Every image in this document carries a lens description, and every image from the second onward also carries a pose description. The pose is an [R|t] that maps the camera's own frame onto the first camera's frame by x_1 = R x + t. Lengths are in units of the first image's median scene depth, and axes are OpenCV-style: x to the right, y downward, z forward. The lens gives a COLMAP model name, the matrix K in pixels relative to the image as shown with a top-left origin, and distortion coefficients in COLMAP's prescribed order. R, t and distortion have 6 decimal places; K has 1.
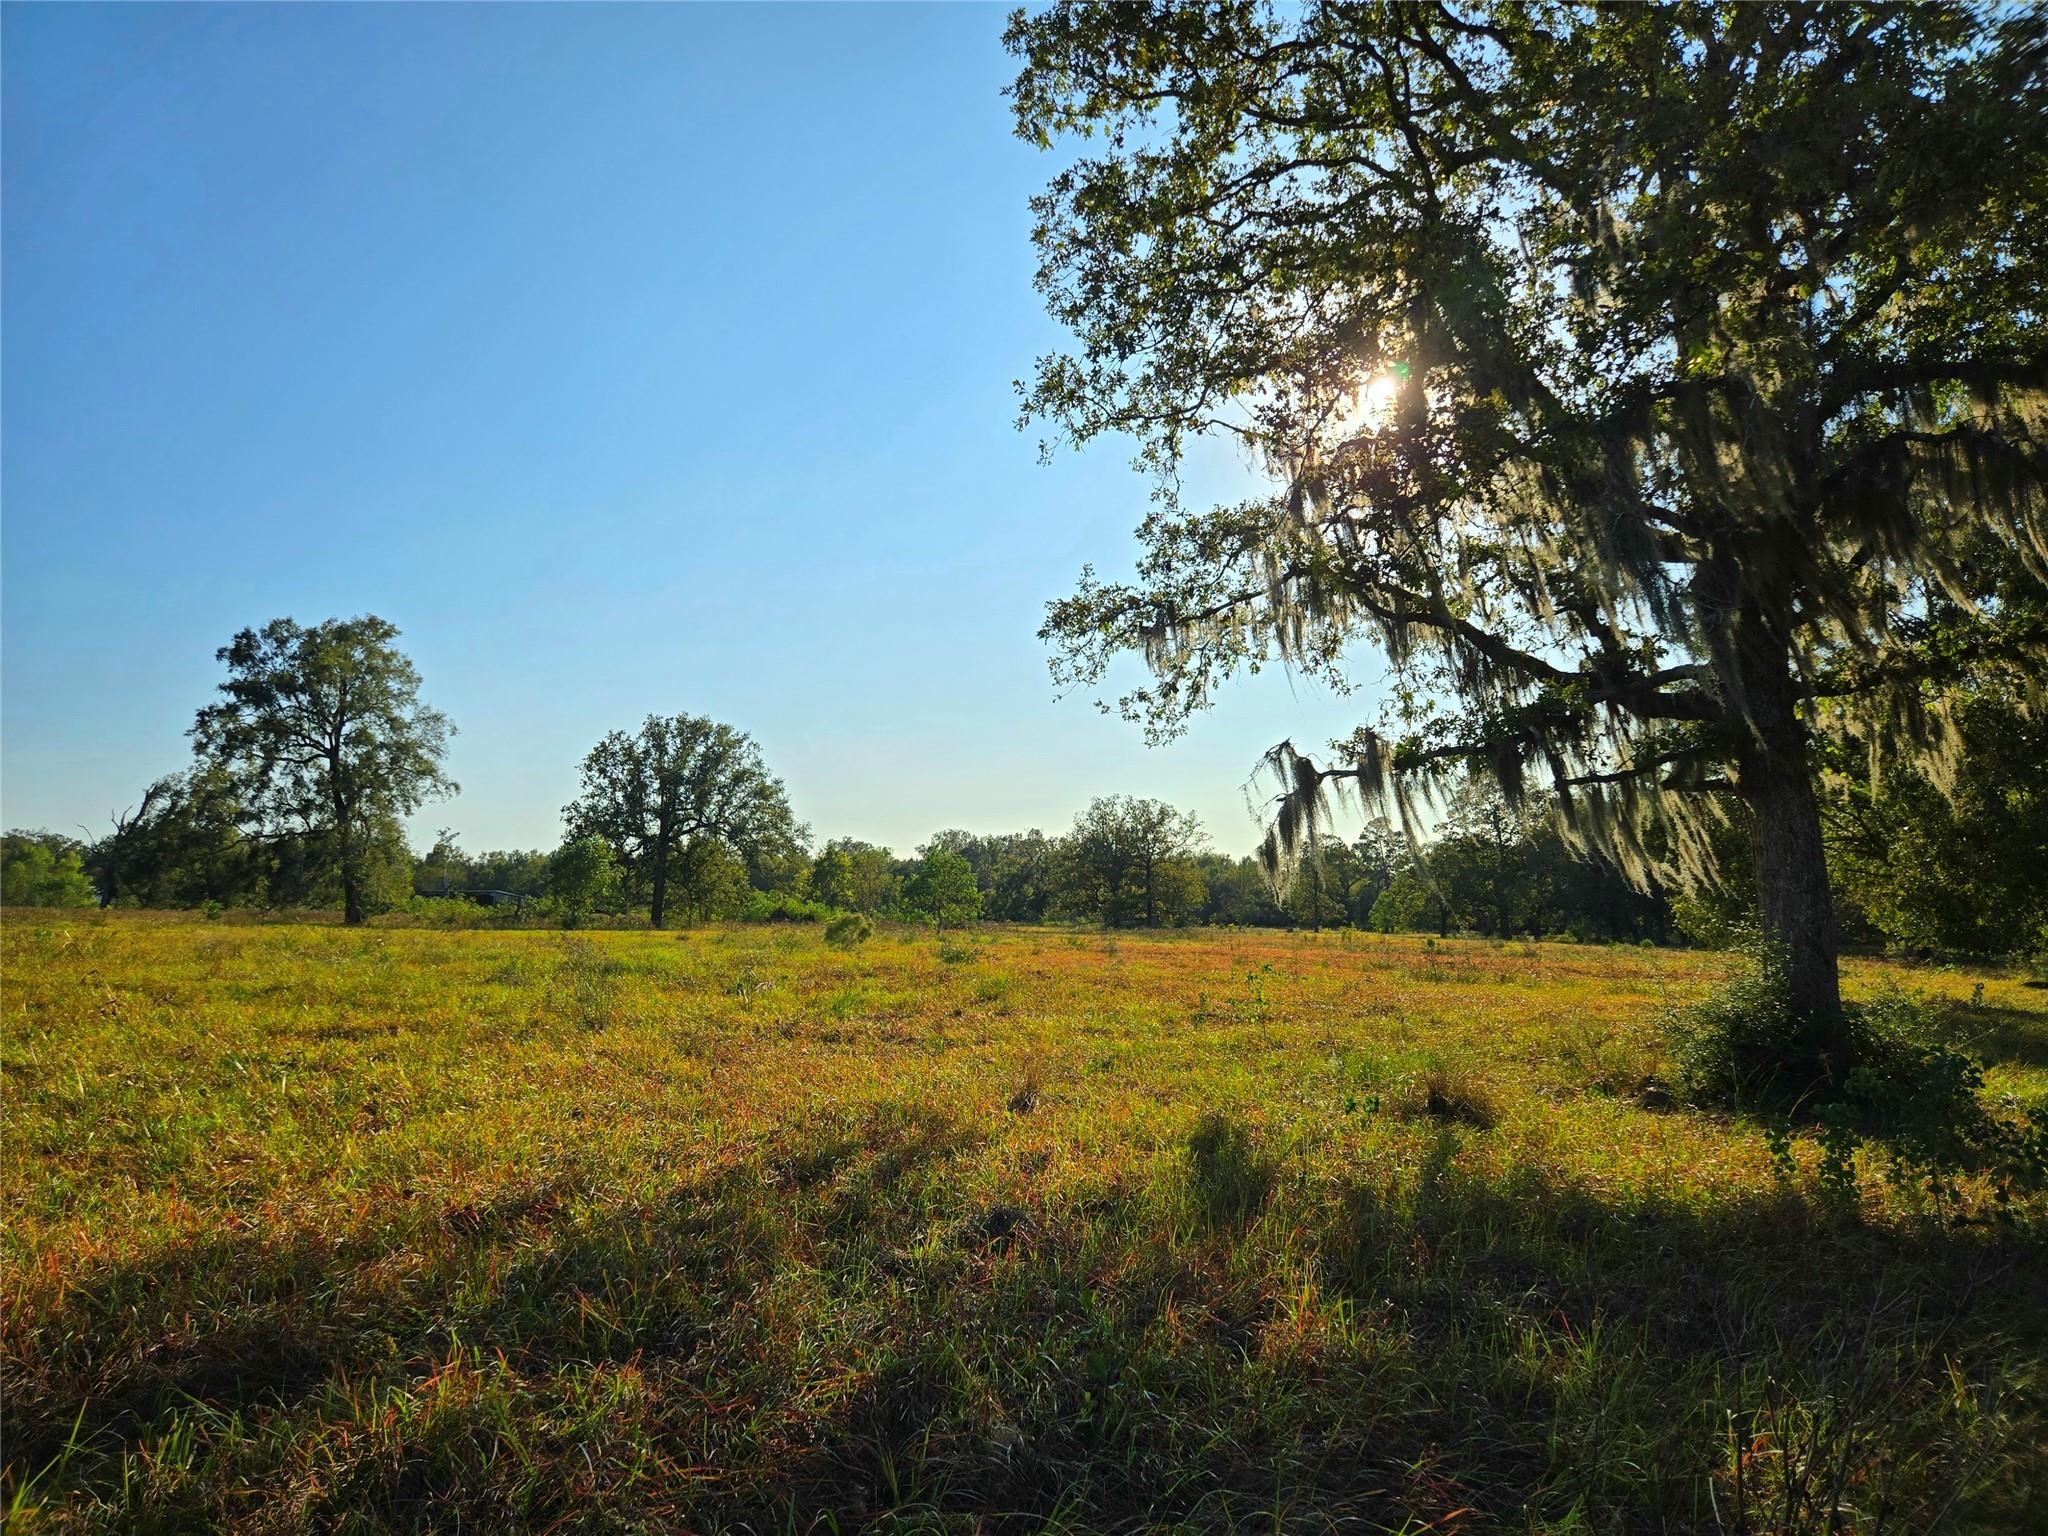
lens RADIAL K [[1384.3, 0, 1038.2], [0, 1384.3, 770.8], [0, 0, 1]] dist [0.050799, -0.020815]
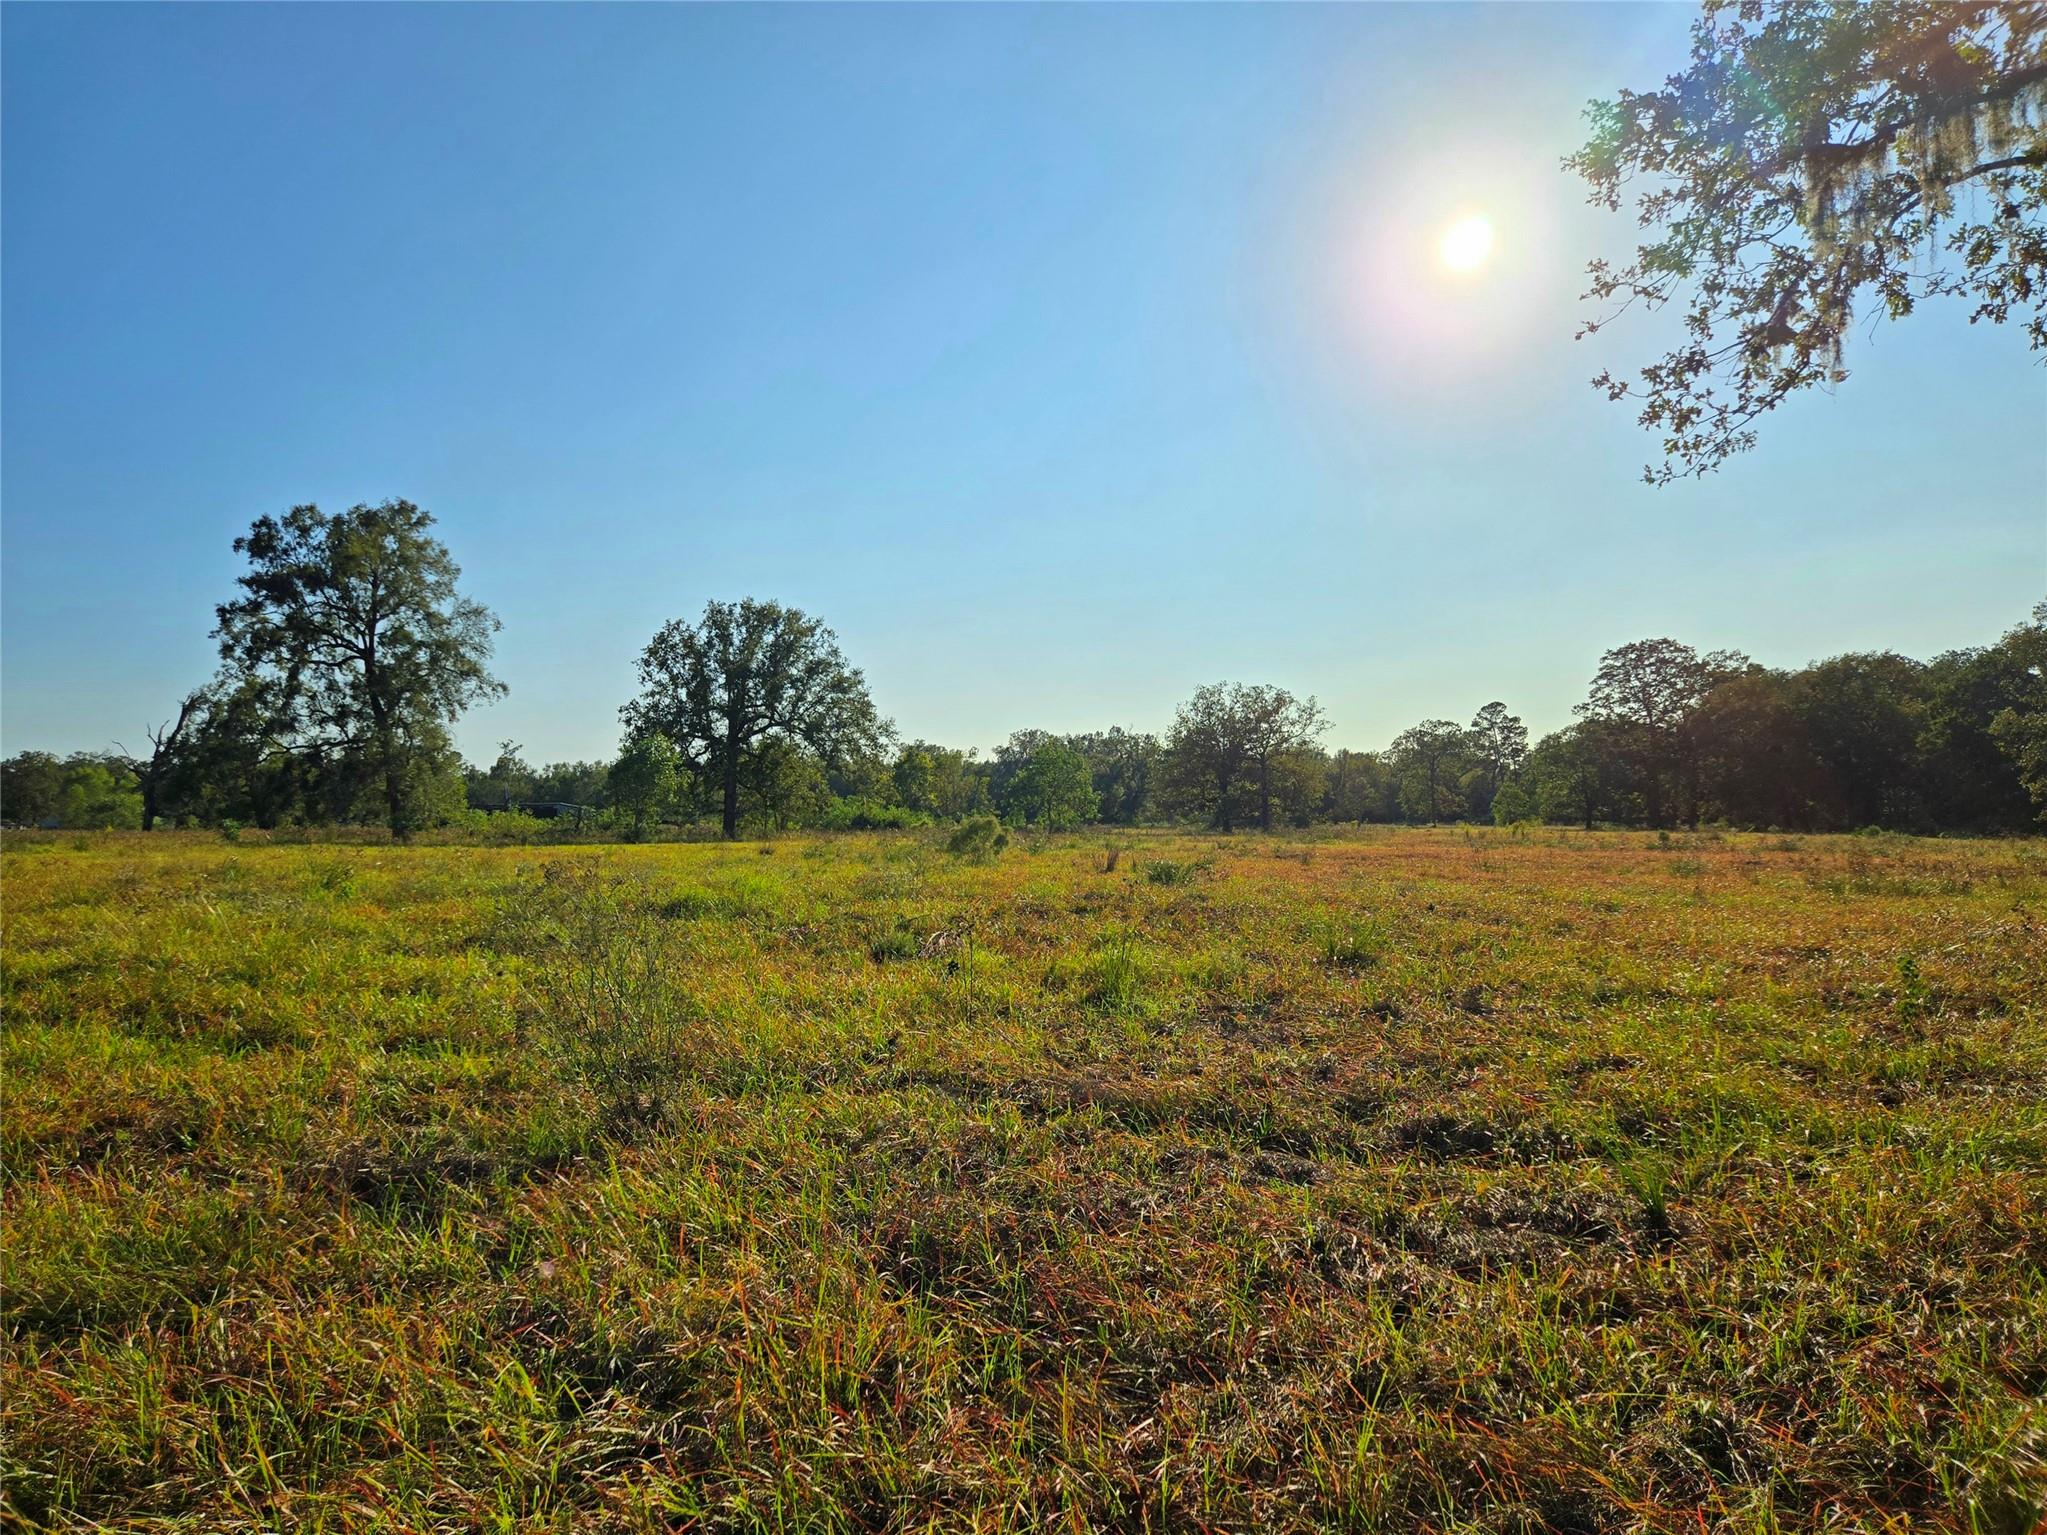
lens RADIAL K [[1383.6, 0, 1013.9], [0, 1383.6, 777.9], [0, 0, 1]] dist [0.050799, -0.020815]
pose [[0.997896, -0.024599, -0.059992, -0.035892], [0.028985, 0.996884, 0.073366, 0.012885], [0.058000, -0.074950, 0.995499, 0.119729]]
